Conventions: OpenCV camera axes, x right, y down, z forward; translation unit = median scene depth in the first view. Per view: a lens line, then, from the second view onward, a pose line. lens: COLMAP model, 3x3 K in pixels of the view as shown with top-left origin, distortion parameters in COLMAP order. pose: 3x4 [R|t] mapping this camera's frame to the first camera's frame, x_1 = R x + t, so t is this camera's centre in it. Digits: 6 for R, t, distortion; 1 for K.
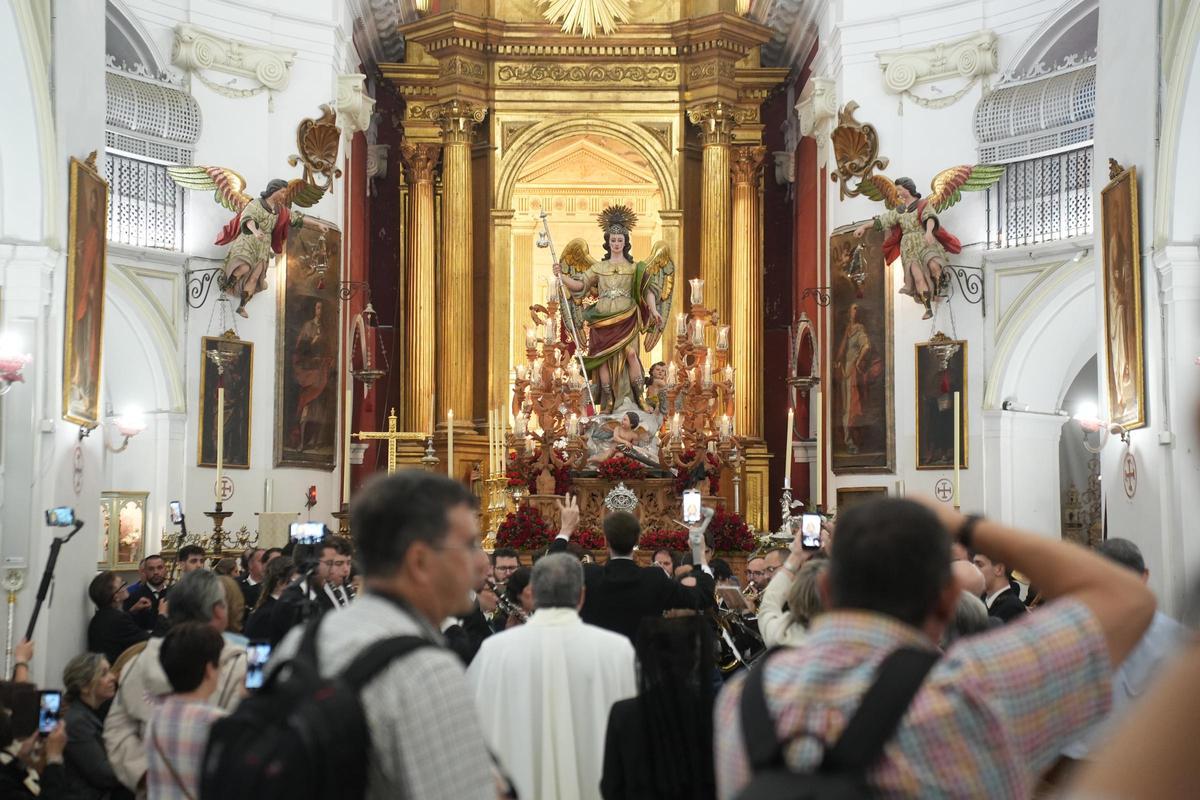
lens RADIAL K [[1974.0, 0, 596.6], [0, 1974.0, 403.6], [0, 0, 1]] dist [0.401278, 0.000000]
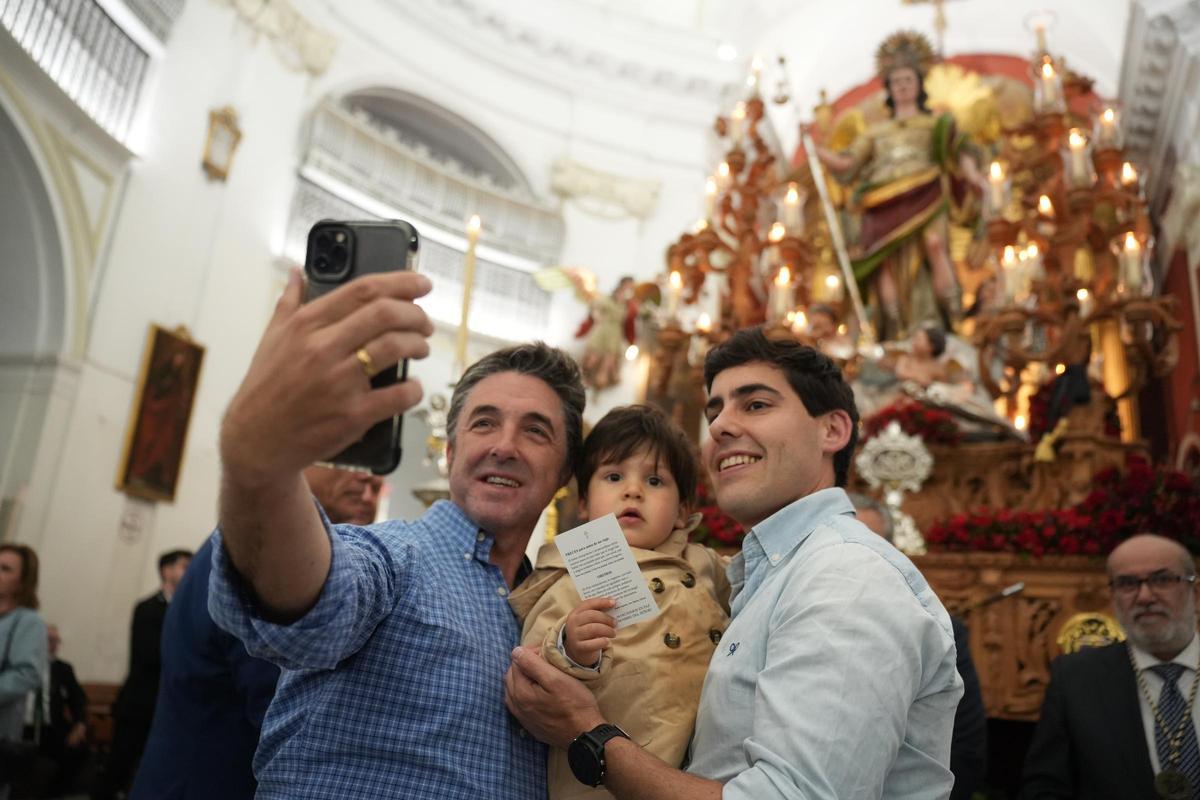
lens RADIAL K [[967.9, 0, 589.4], [0, 967.9, 395.4], [0, 0, 1]] dist [-0.070538, 0.019075]
pose [[0.914295, -0.045517, -0.402484, 0.026722], [-0.043278, 0.977000, -0.208801, 0.058463], [0.402731, 0.208325, 0.891296, 0.537485]]
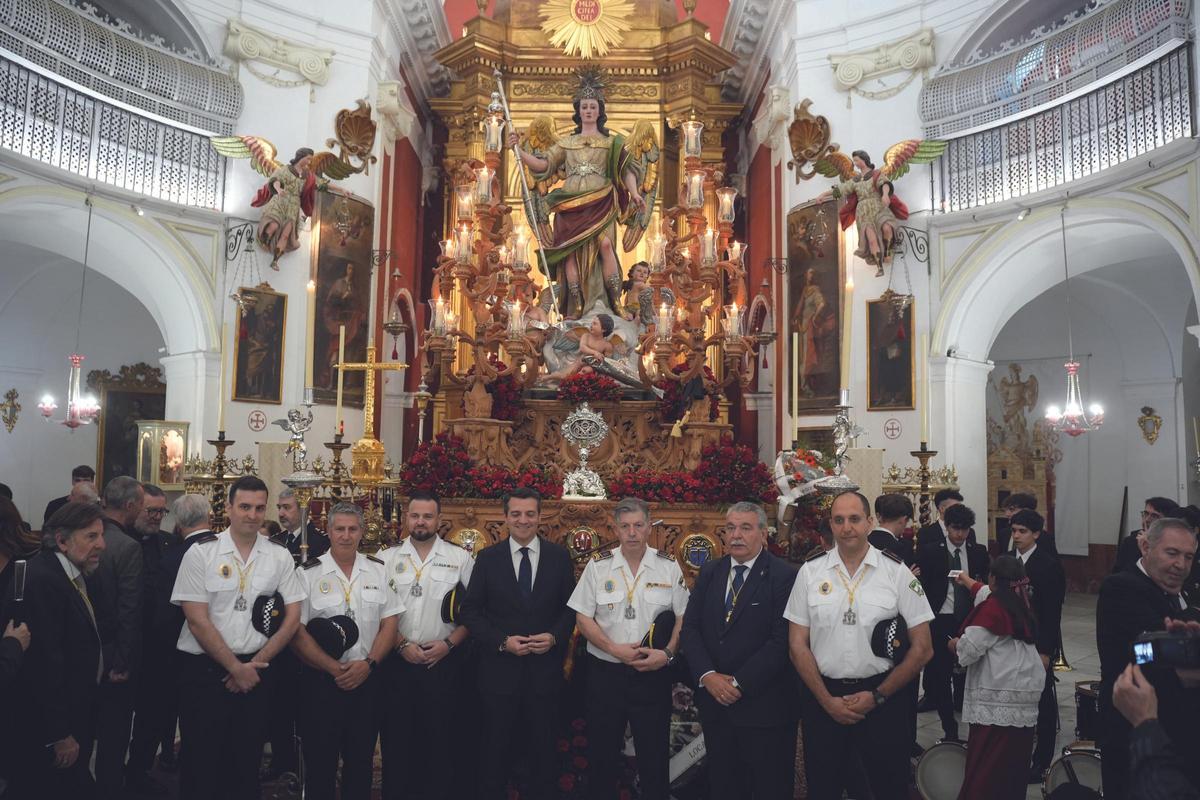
lens RADIAL K [[967.9, 0, 594.1], [0, 967.9, 388.4], [0, 0, 1]] dist [-0.070538, 0.019075]
pose [[0.999772, 0.008937, -0.019381, 0.015683], [-0.009085, 0.999930, -0.007549, 0.026117], [0.019312, 0.007723, 0.999784, 0.455694]]
